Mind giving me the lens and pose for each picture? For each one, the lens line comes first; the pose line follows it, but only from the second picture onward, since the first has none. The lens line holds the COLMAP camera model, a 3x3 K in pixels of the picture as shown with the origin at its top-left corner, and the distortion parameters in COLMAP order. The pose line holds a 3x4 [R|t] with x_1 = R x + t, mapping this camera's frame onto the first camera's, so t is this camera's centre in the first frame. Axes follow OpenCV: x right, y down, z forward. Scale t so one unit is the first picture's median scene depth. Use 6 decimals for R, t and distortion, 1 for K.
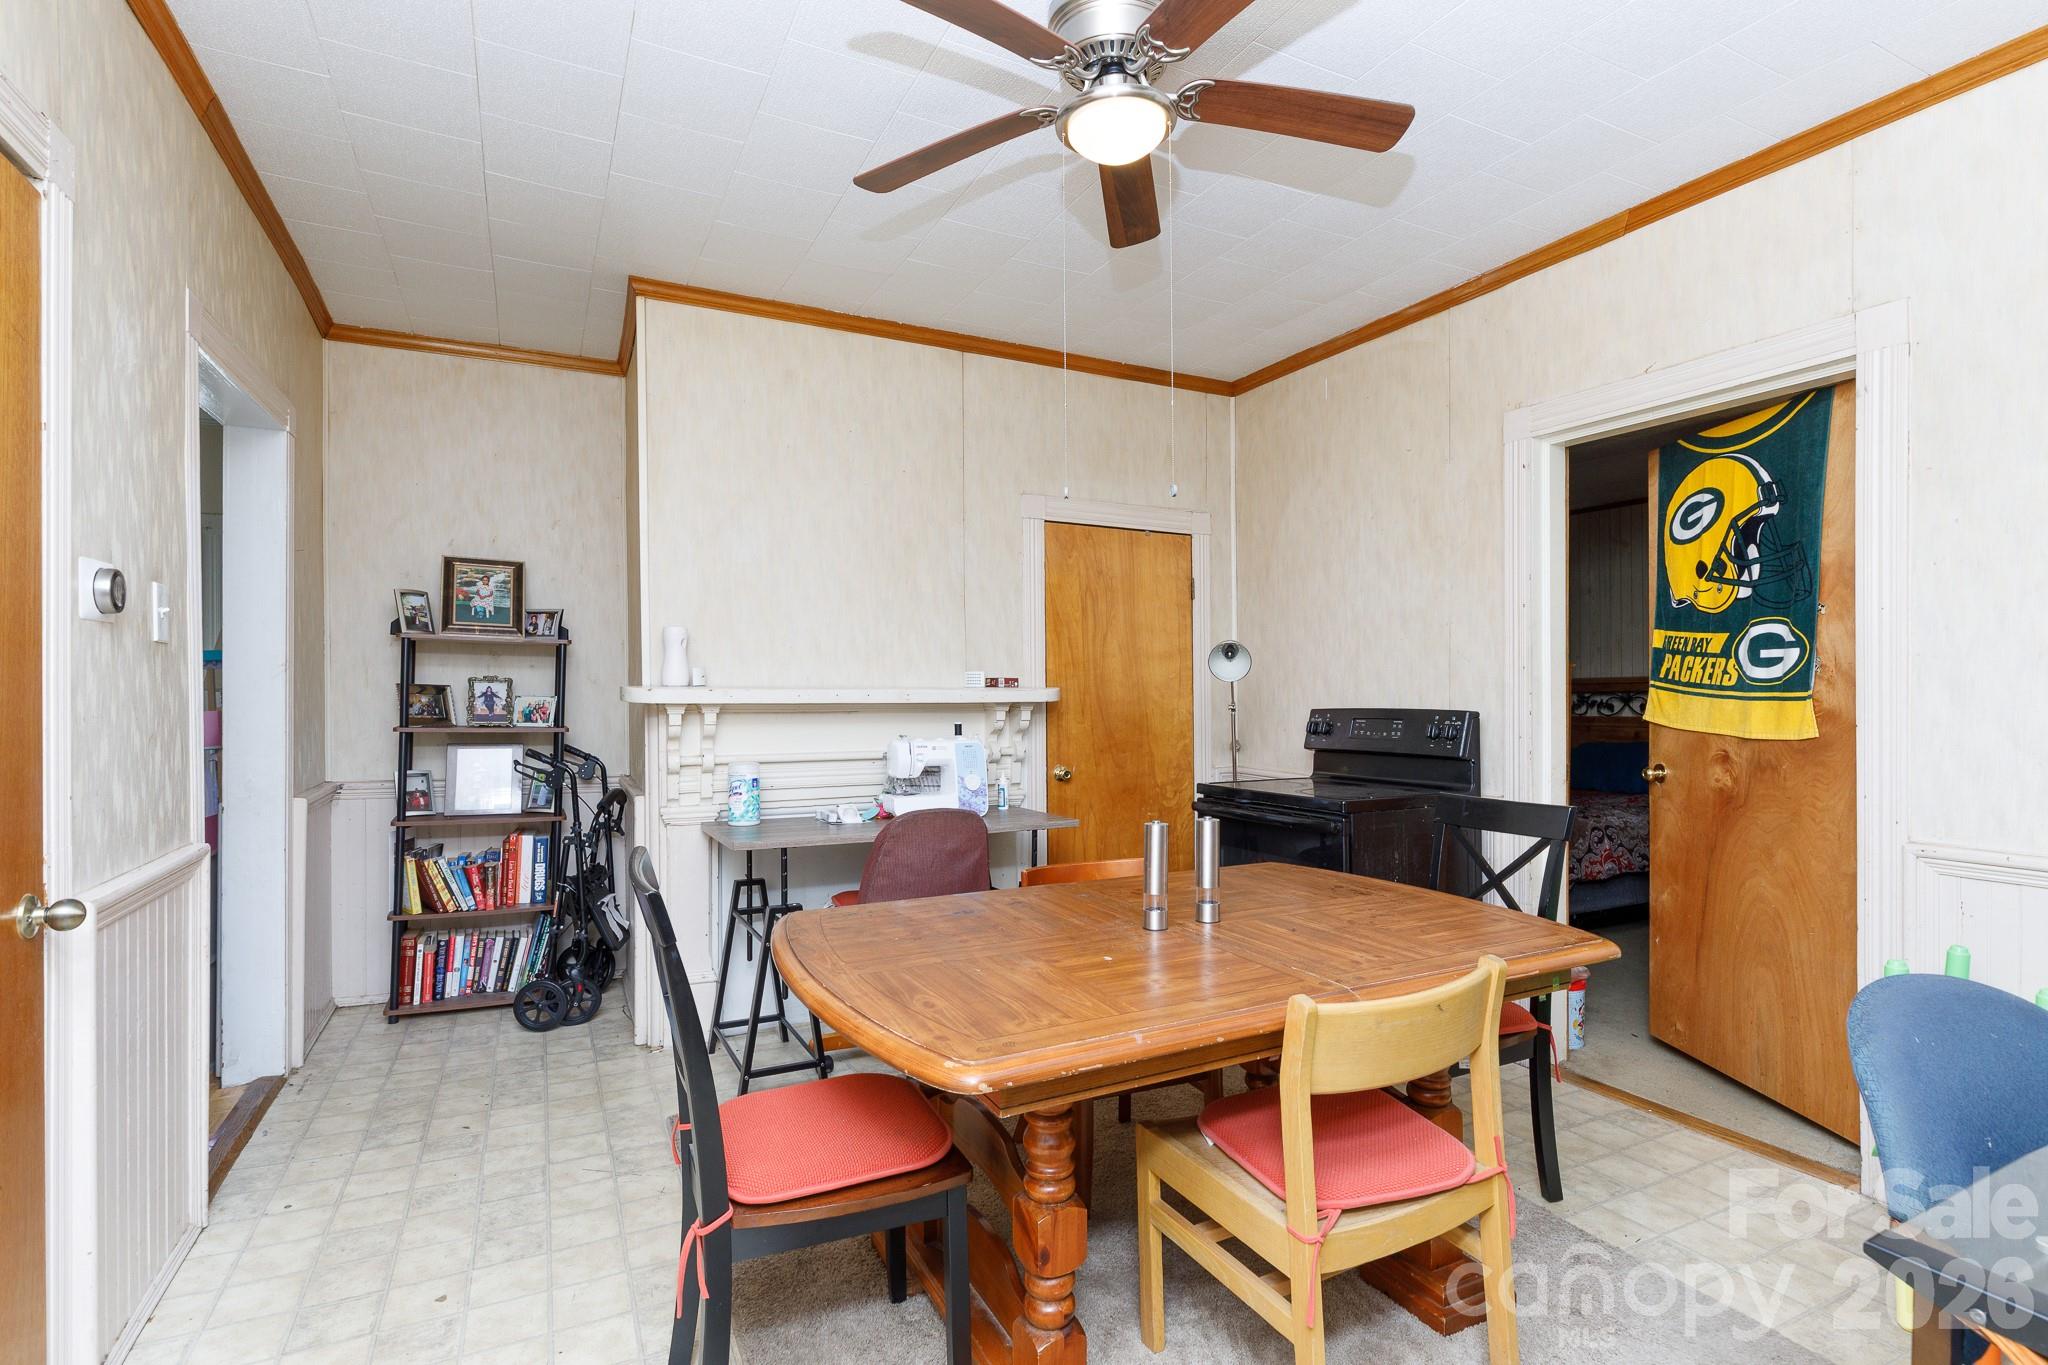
lens RADIAL K [[984.5, 0, 1012.1], [0, 984.5, 687.6], [0, 0, 1]] dist [0.000913, -0.000448]
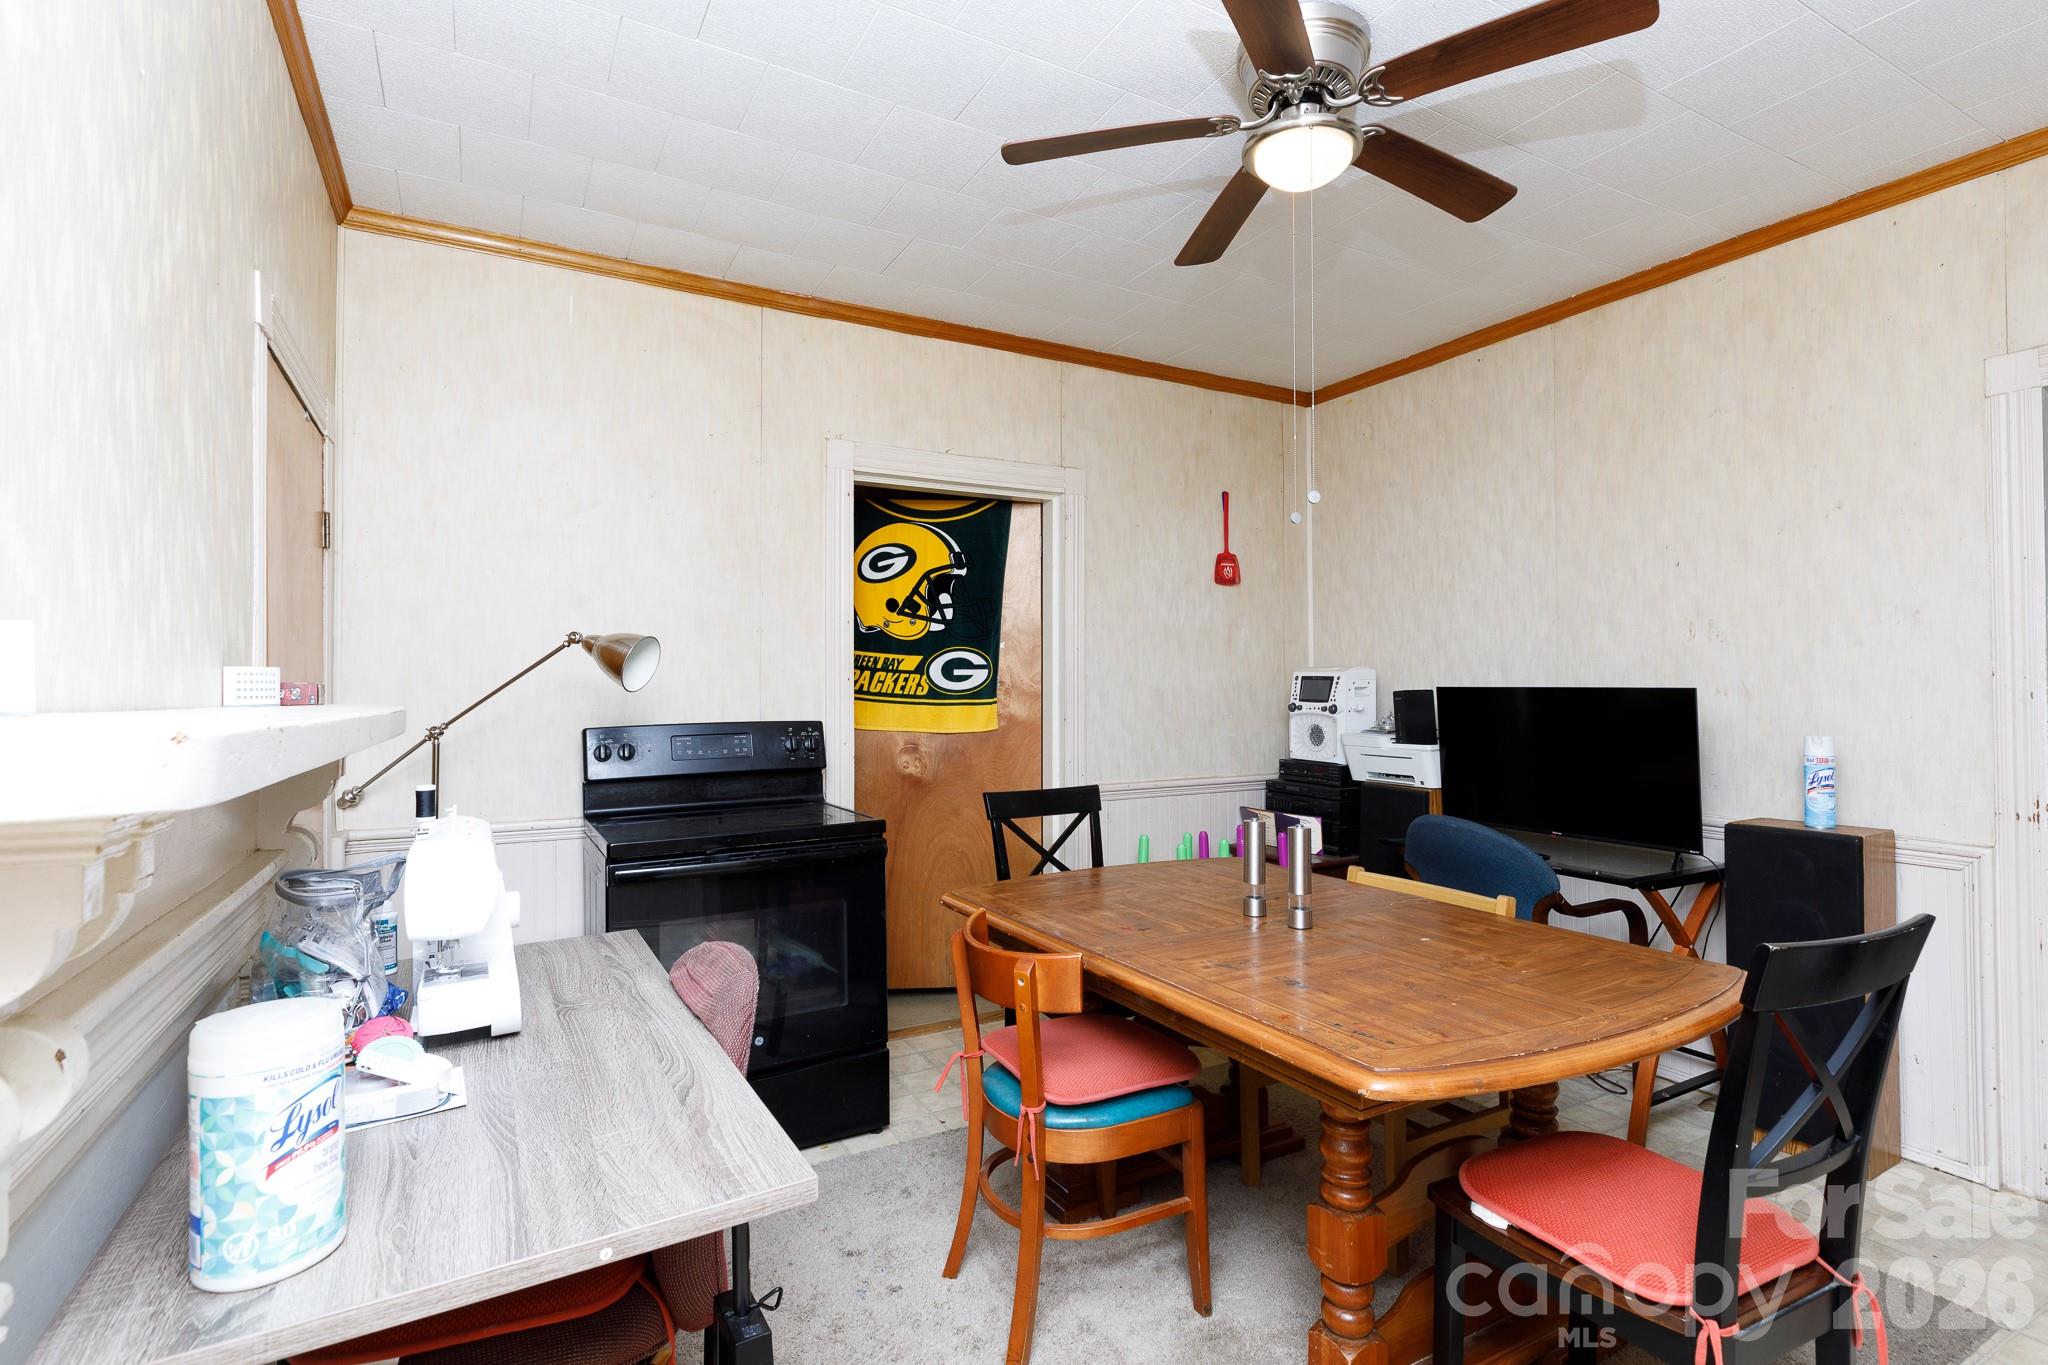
lens RADIAL K [[984.5, 0, 1015.2], [0, 984.5, 678.6], [0, 0, 1]] dist [0.000913, -0.000448]
pose [[-0.051495, 0.012029, 0.998601, -0.624908], [0.003265, 0.999924, -0.011876, -0.008040], [-0.998668, 0.002649, -0.051531, 0.944078]]
